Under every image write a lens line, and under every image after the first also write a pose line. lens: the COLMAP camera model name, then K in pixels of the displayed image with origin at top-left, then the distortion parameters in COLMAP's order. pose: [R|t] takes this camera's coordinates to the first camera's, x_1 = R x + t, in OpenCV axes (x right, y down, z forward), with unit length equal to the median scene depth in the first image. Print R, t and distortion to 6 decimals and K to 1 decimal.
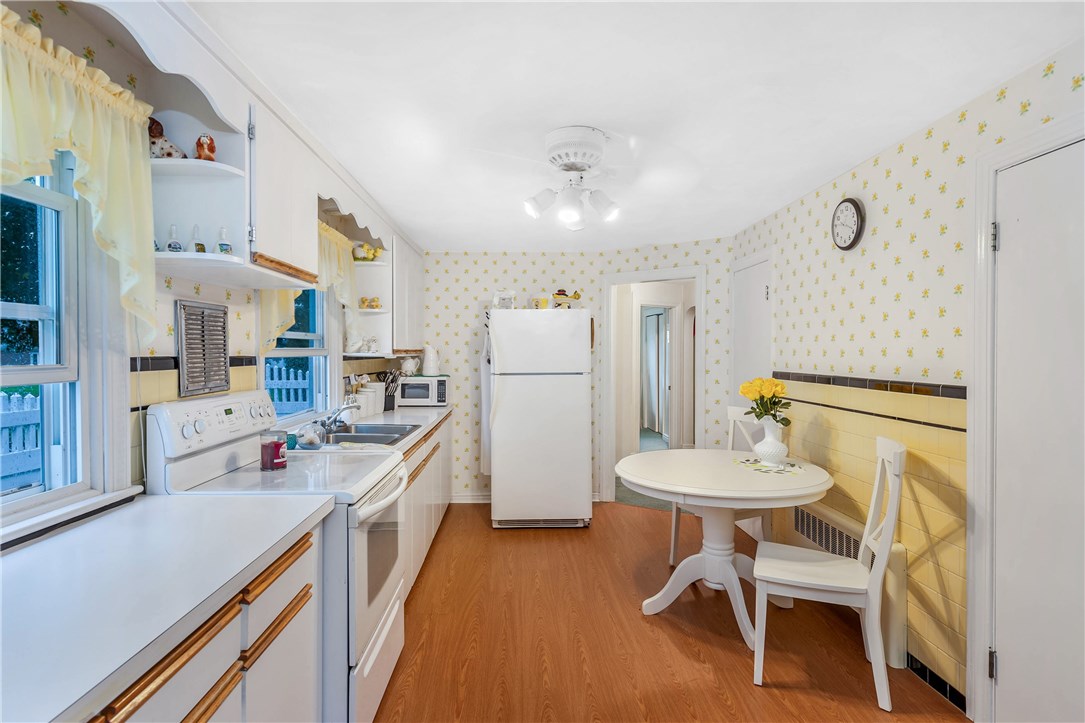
lens RADIAL K [[582.0, 0, 542.5], [0, 582.0, 361.5], [0, 0, 1]] dist [0.002684, 0.000227]
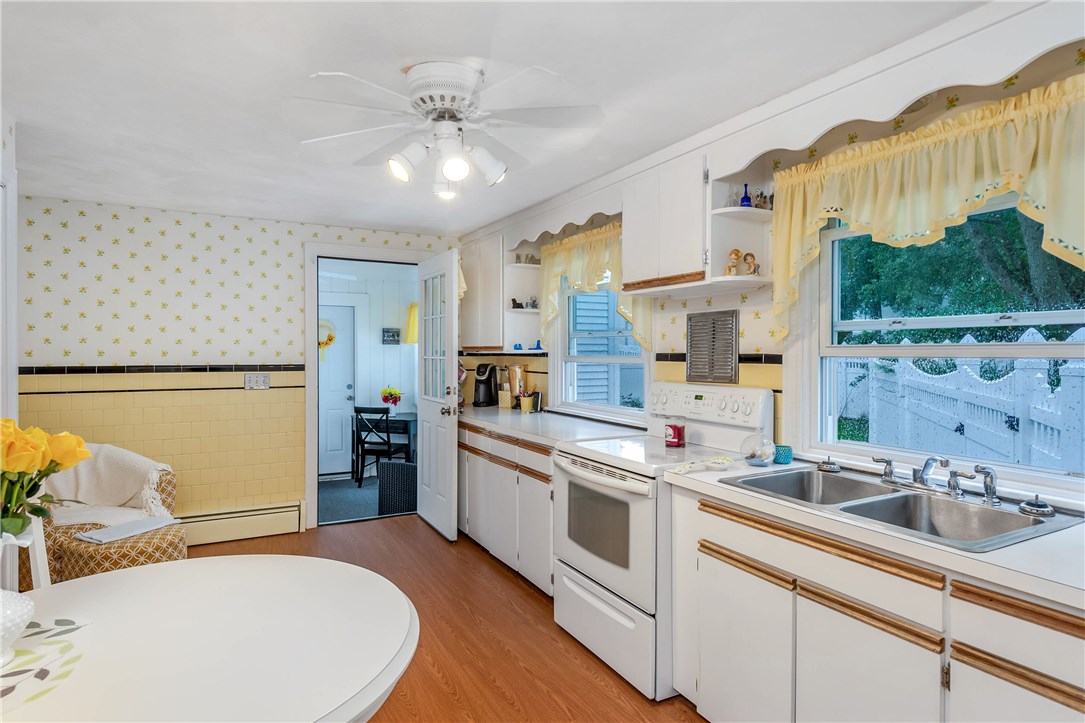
lens RADIAL K [[594.7, 0, 542.5], [0, 594.7, 361.5], [0, 0, 1]] dist [0.000417, 0.000065]
pose [[-0.899075, -0.010218, -0.437675, 0.312210], [-0.022389, 0.999493, 0.022658, -0.011418], [0.437222, 0.030170, -0.898847, 1.893223]]
